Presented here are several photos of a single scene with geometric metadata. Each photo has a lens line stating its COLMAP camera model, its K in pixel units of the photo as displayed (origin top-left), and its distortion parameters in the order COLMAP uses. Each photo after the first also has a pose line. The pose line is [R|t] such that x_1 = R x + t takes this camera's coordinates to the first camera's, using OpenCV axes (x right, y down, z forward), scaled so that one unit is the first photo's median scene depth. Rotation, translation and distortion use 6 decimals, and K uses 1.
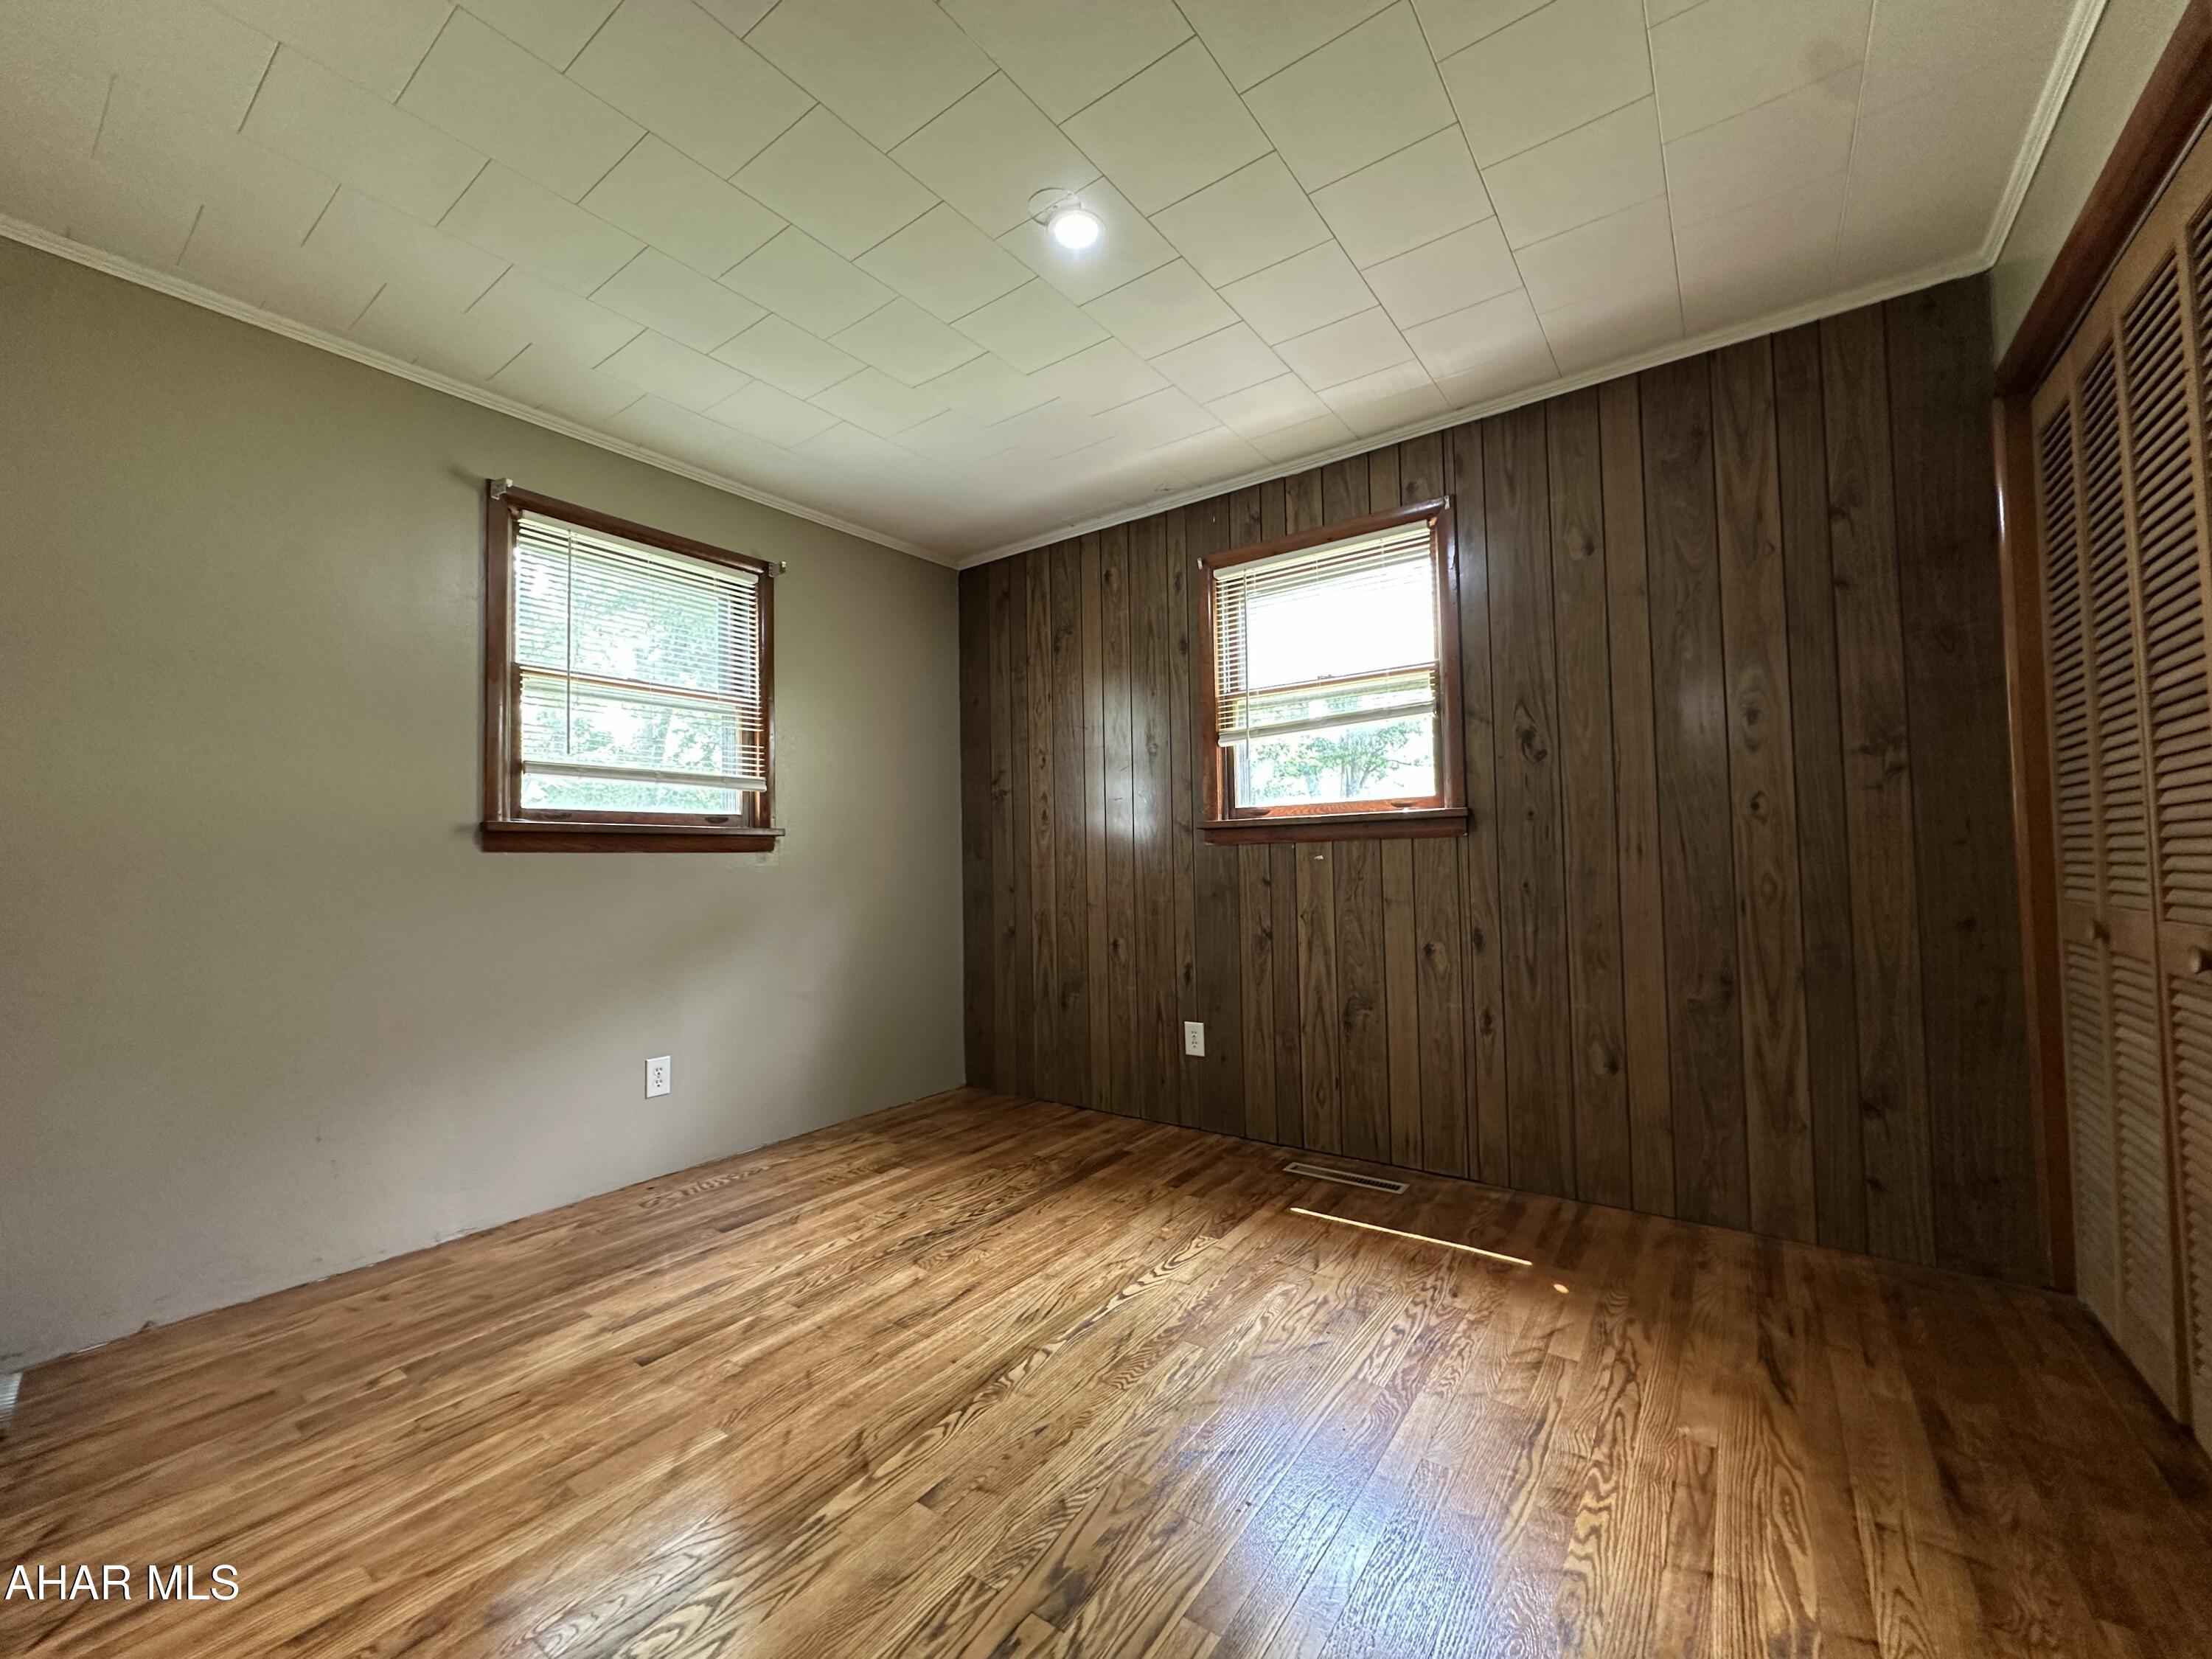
lens RADIAL K [[881.9, 0, 1106.0], [0, 881.9, 829.5], [0, 0, 1]] dist [-0.000690, 0.000432]
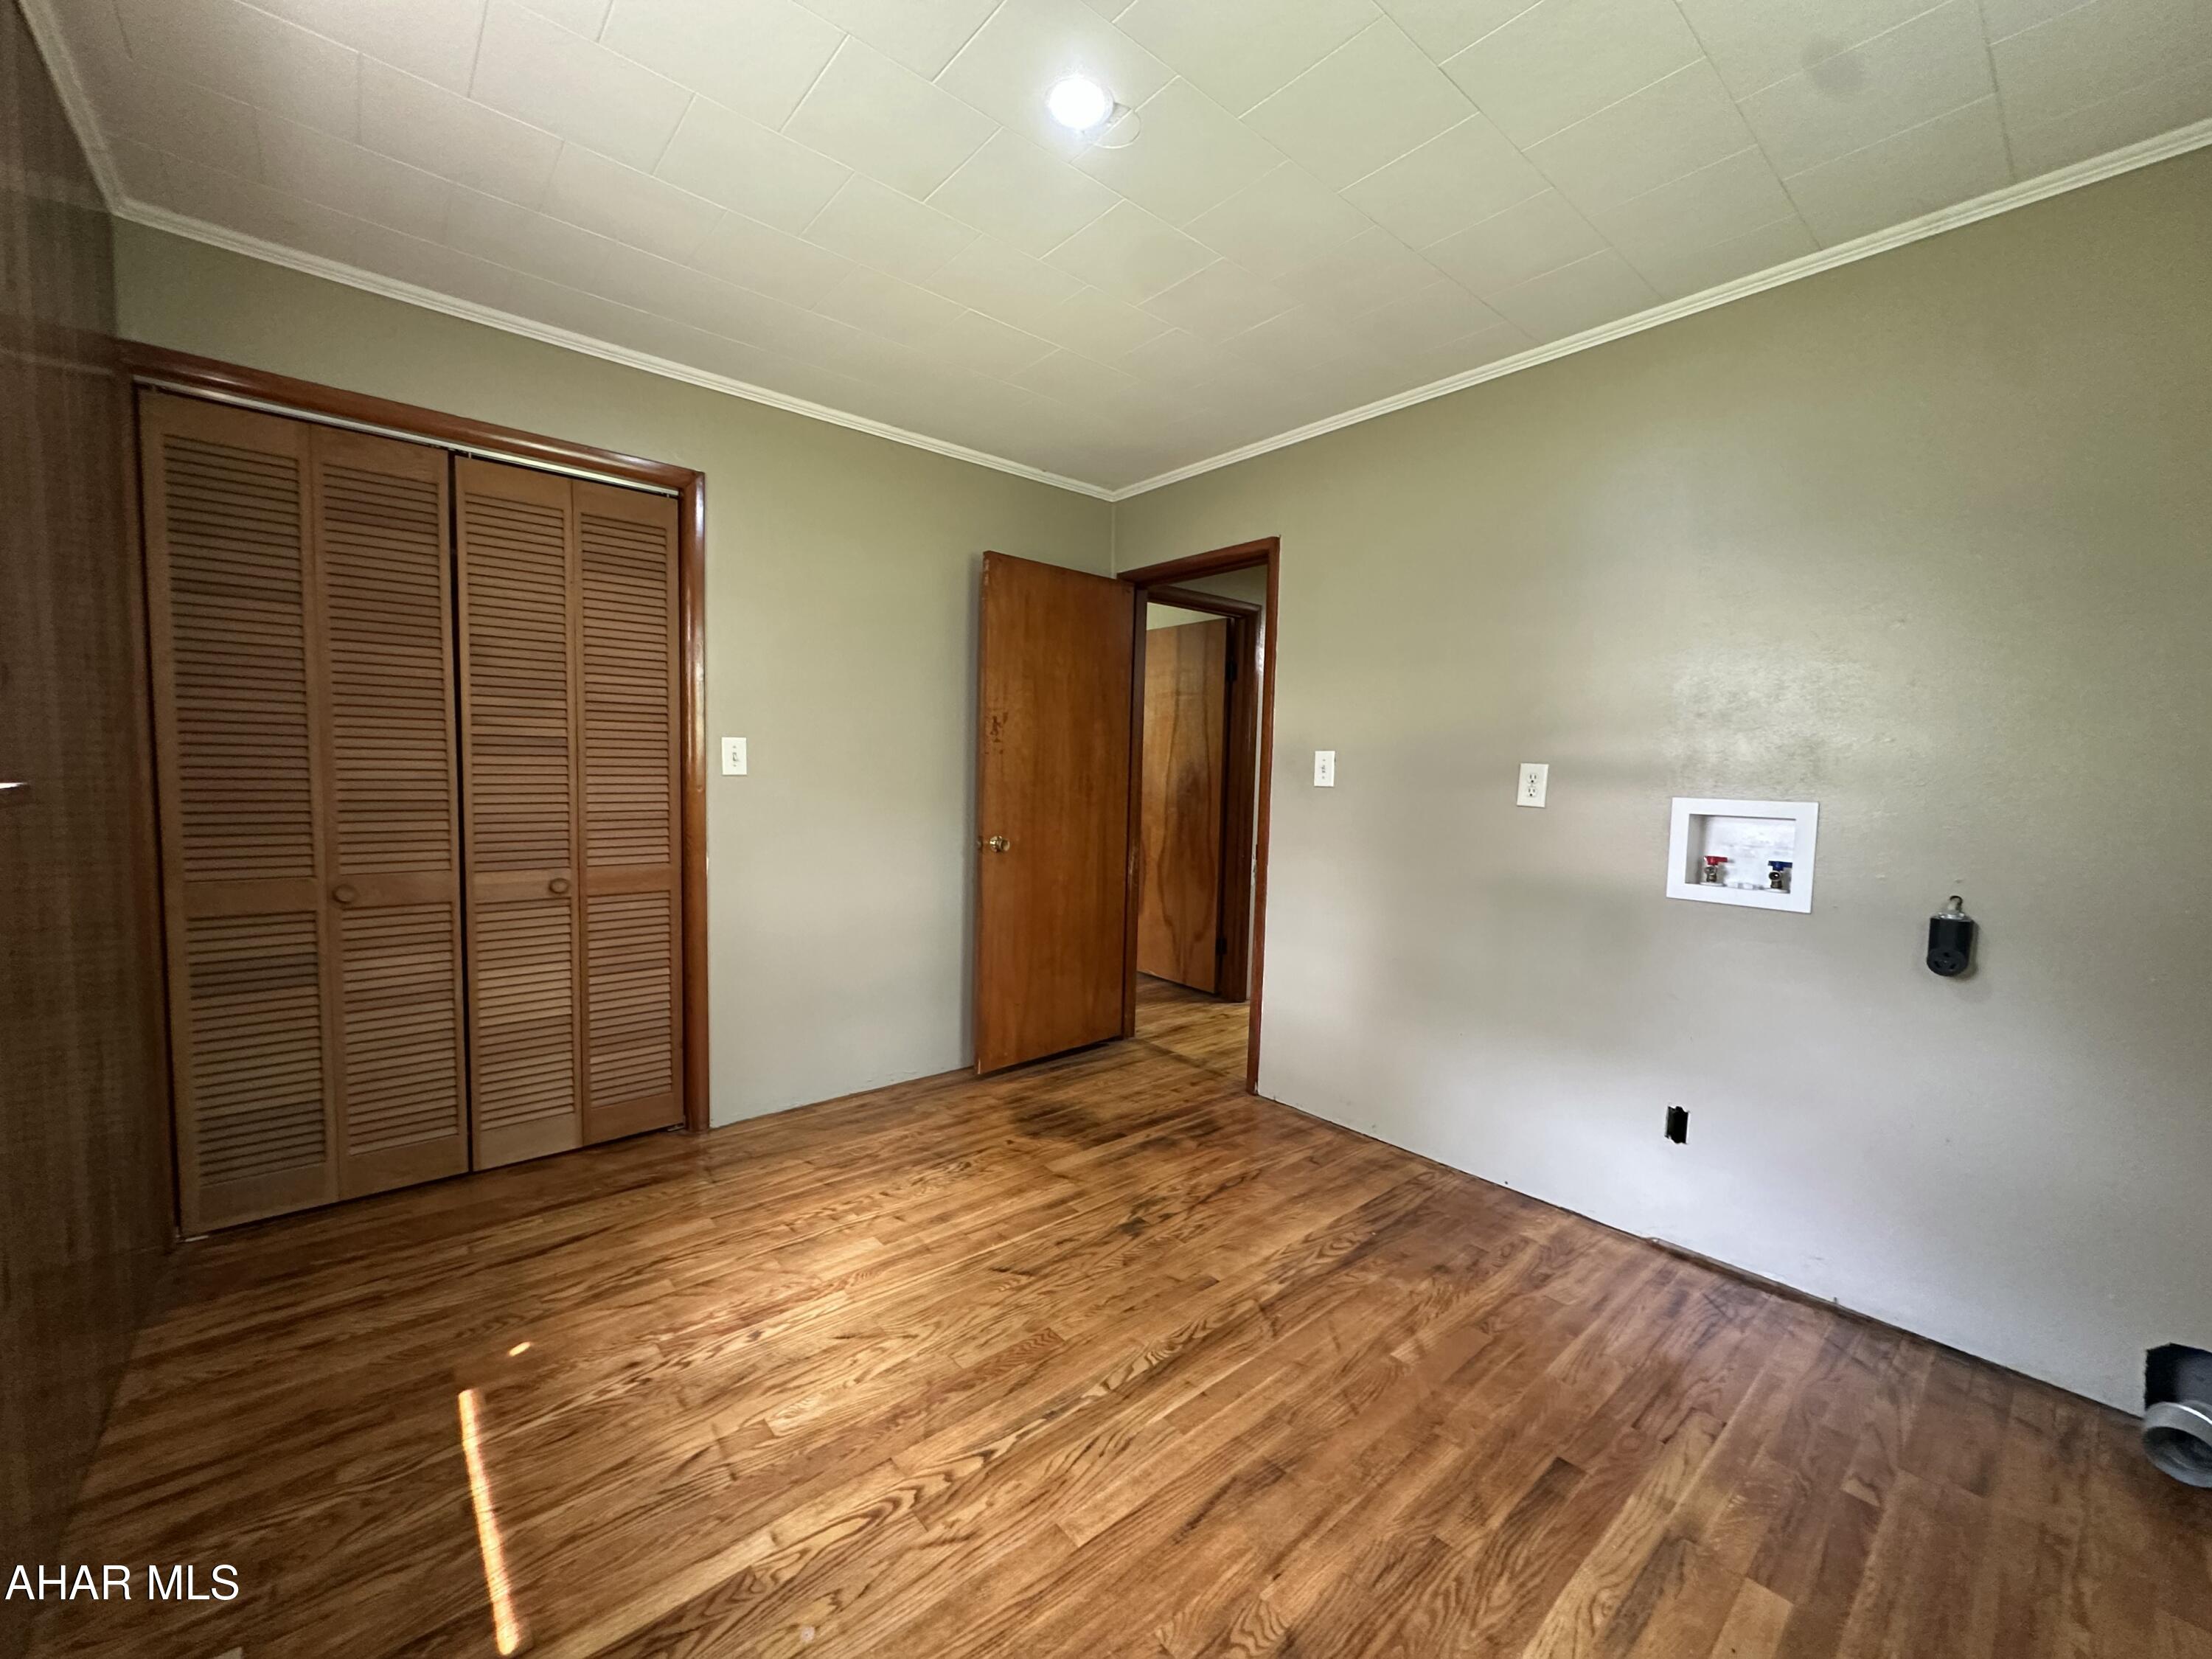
lens RADIAL K [[881.9, 0, 1106.0], [0, 881.9, 829.5], [0, 0, 1]] dist [-0.000690, 0.000432]
pose [[-0.973525, -0.017830, 0.227886, -0.260668], [-0.011973, 0.999562, 0.027057, -0.029423], [-0.228268, 0.023612, -0.973312, 1.826371]]
